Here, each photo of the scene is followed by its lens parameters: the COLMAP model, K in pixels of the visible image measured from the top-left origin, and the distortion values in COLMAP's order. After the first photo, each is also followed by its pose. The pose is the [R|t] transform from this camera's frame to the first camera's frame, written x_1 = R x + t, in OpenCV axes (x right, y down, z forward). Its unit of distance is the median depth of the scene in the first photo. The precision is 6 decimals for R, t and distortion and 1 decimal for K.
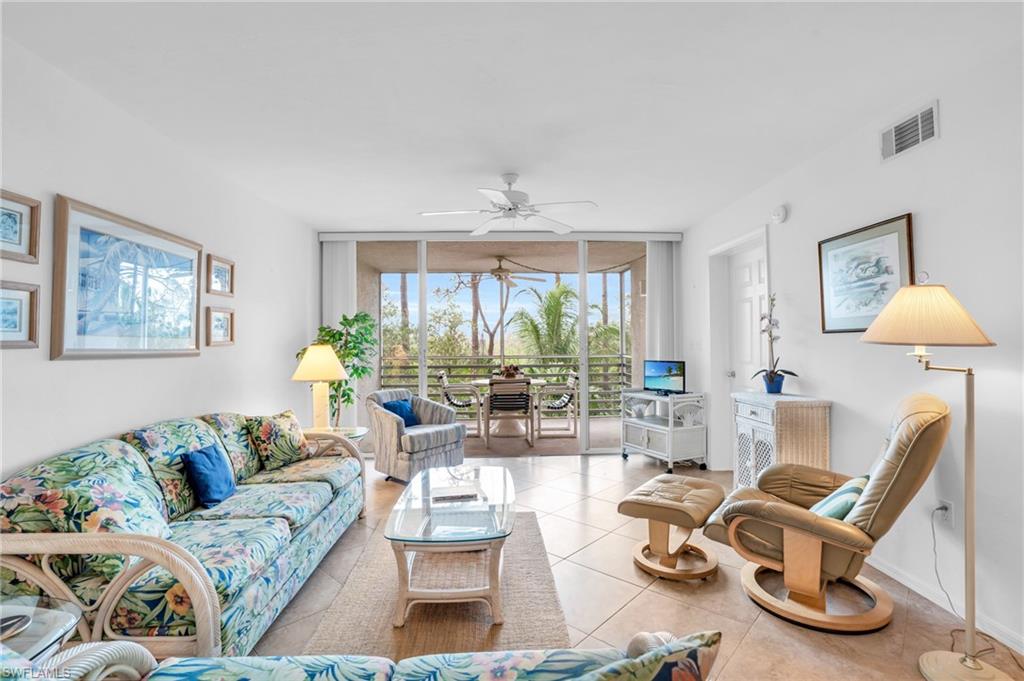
lens RADIAL K [[478.6, 0, 512.3], [0, 478.6, 336.8], [0, 0, 1]] dist [-0.071118, 0.027477]
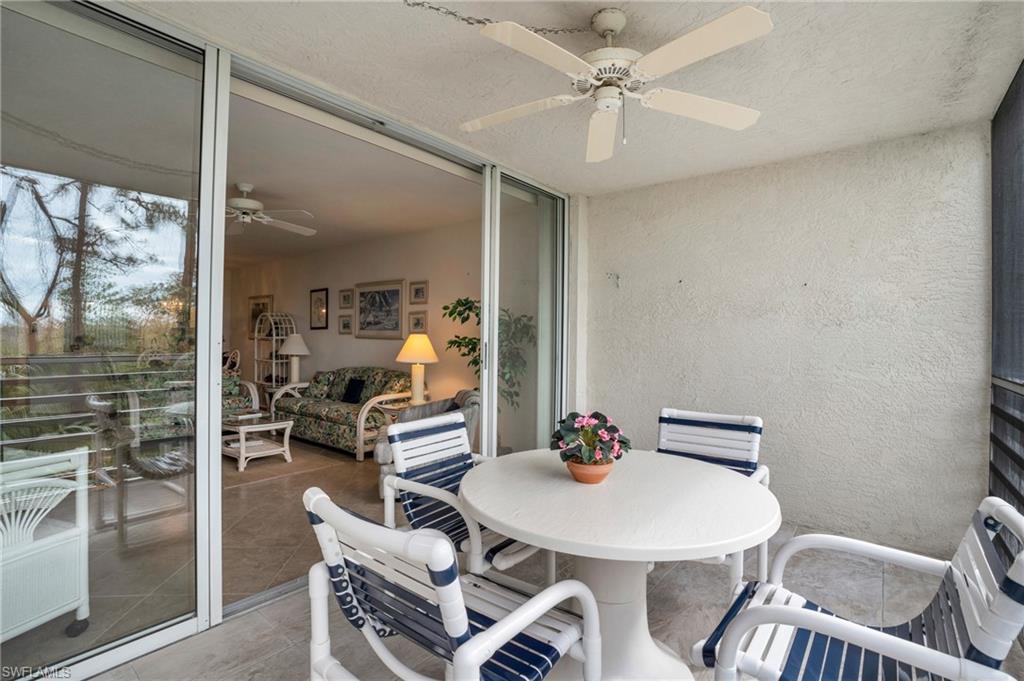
lens RADIAL K [[478.6, 0, 512.3], [0, 478.6, 336.8], [0, 0, 1]] dist [-0.071118, 0.027477]
pose [[-0.656771, -0.001094, -0.754089, 0.421629], [0.004669, 0.999974, -0.005517, 0.037008], [0.754076, -0.007144, -0.656749, 2.257693]]
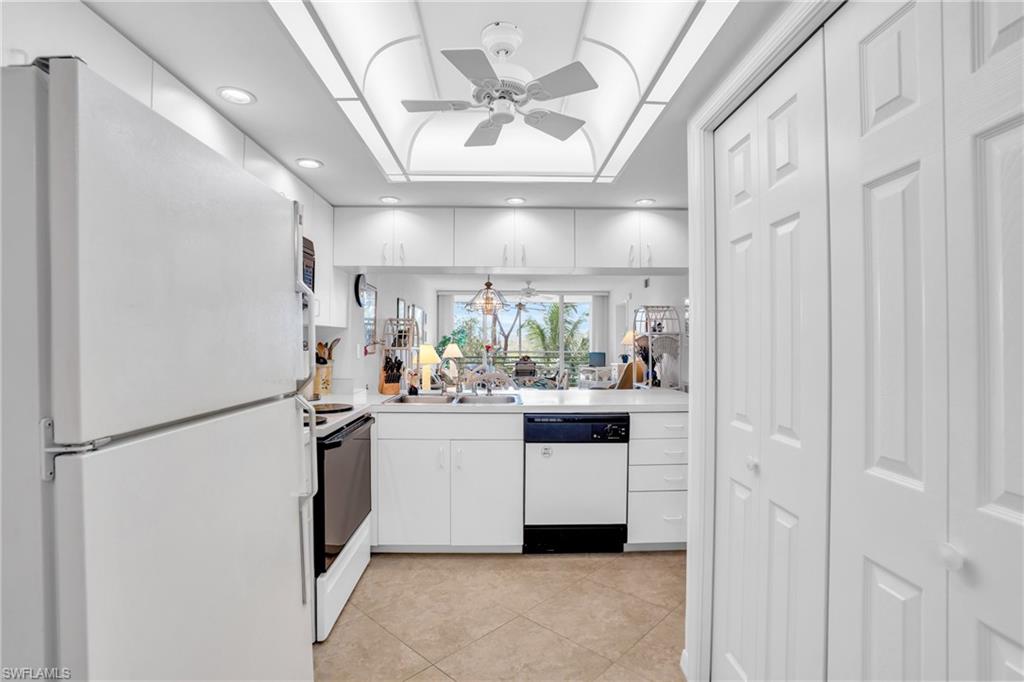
lens RADIAL K [[492.6, 0, 513.9], [0, 492.6, 338.8], [0, 0, 1]] dist [-0.067989, 0.028437]
pose [[0.999881, 0.010131, -0.011651, -0.053537], [-0.010100, 0.999945, 0.002729, -0.022324], [0.011678, -0.002611, 0.999928, -1.833047]]
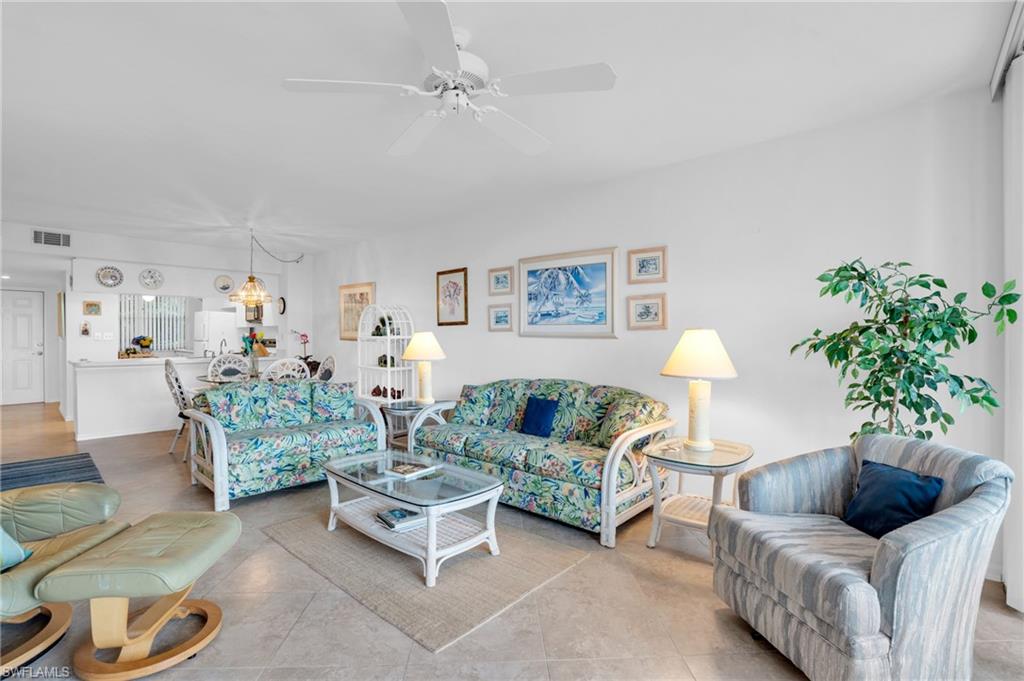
lens RADIAL K [[478.6, 0, 512.3], [0, 478.6, 336.8], [0, 0, 1]] dist [-0.071118, 0.027477]
pose [[-0.707956, 0.011031, -0.706171, 0.353250], [0.015366, 0.999882, 0.000214, 0.028320], [0.706090, -0.010700, -0.708042, 1.479841]]
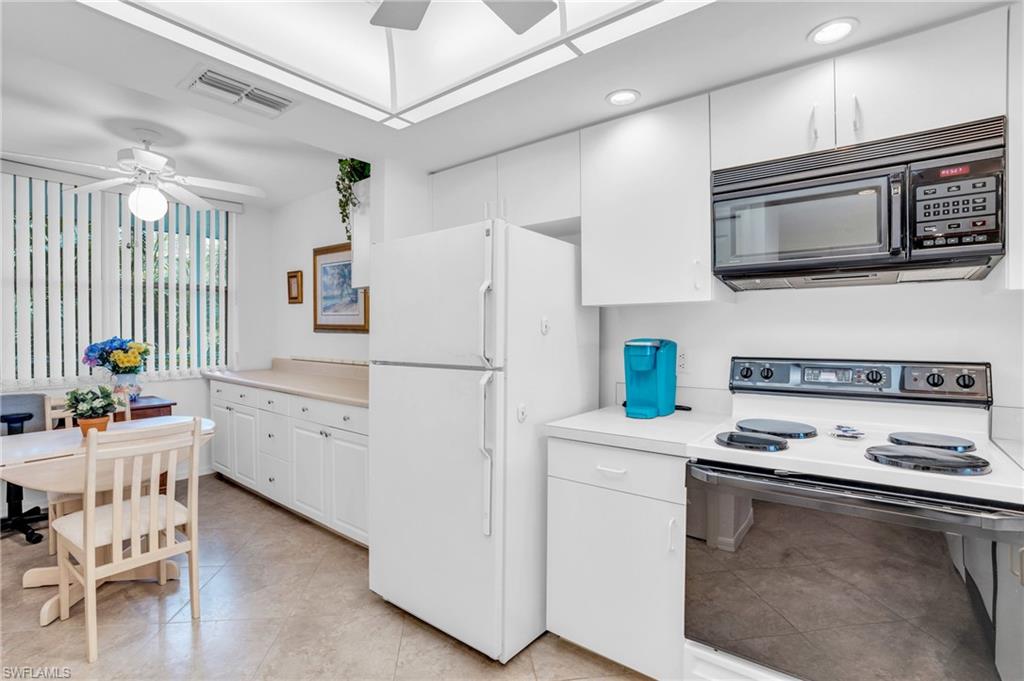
lens RADIAL K [[478.6, 0, 512.3], [0, 478.6, 336.8], [0, 0, 1]] dist [-0.071118, 0.027477]
pose [[-0.648610, 0.017879, -0.760911, 0.137734], [0.015810, 0.999825, 0.010016, -0.013578], [0.760957, -0.005533, -0.648779, -1.068771]]
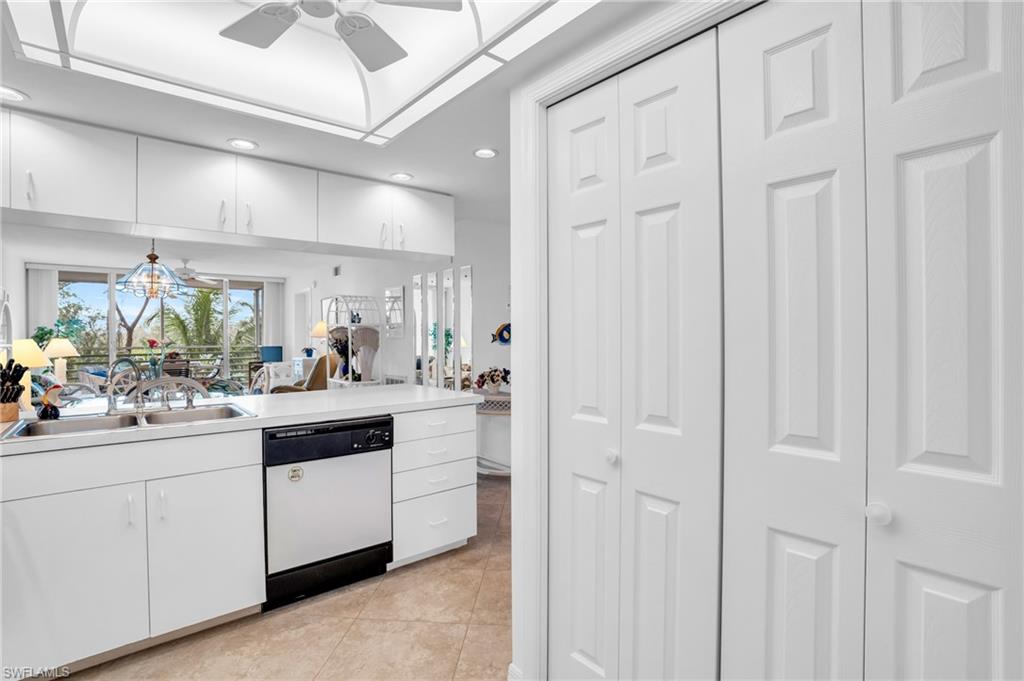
lens RADIAL K [[492.6, 0, 513.9], [0, 492.6, 338.3], [0, 0, 1]] dist [-0.067989, 0.028437]
pose [[0.786883, -0.000740, 0.617102, -0.178447], [-0.007872, 0.999906, 0.011236, -0.018644], [-0.617052, -0.013699, 0.786803, -1.676959]]
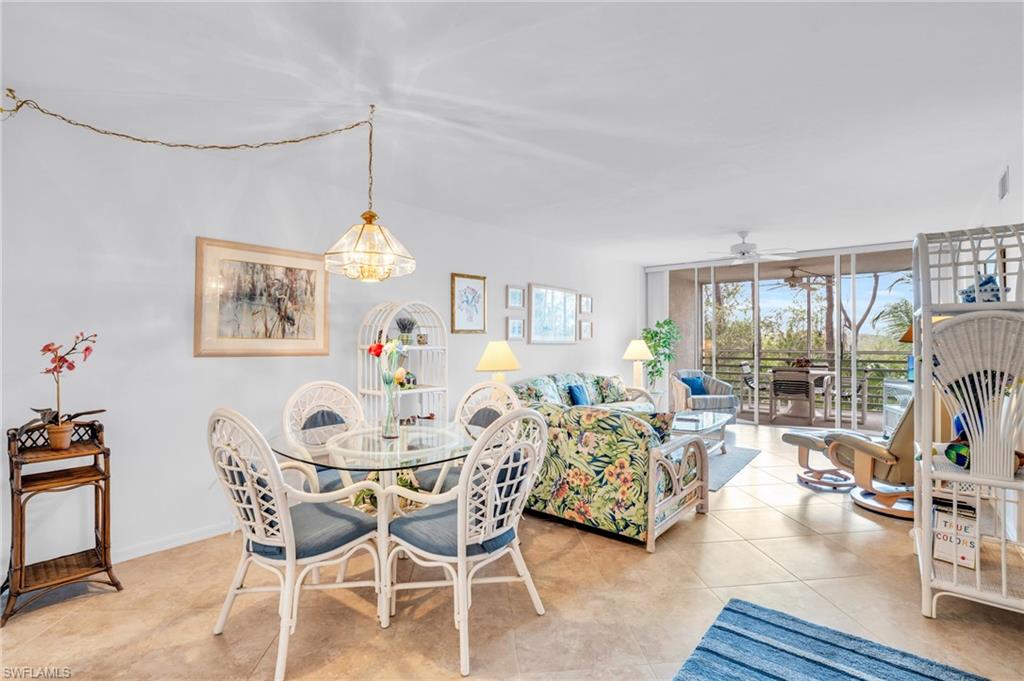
lens RADIAL K [[478.6, 0, 512.3], [0, 478.6, 336.8], [0, 0, 1]] dist [-0.071118, 0.027477]
pose [[0.736413, 0.004815, -0.676515, 0.489583], [0.002648, 0.999946, 0.009999, -0.013564], [0.676527, -0.009155, 0.736361, -0.668331]]
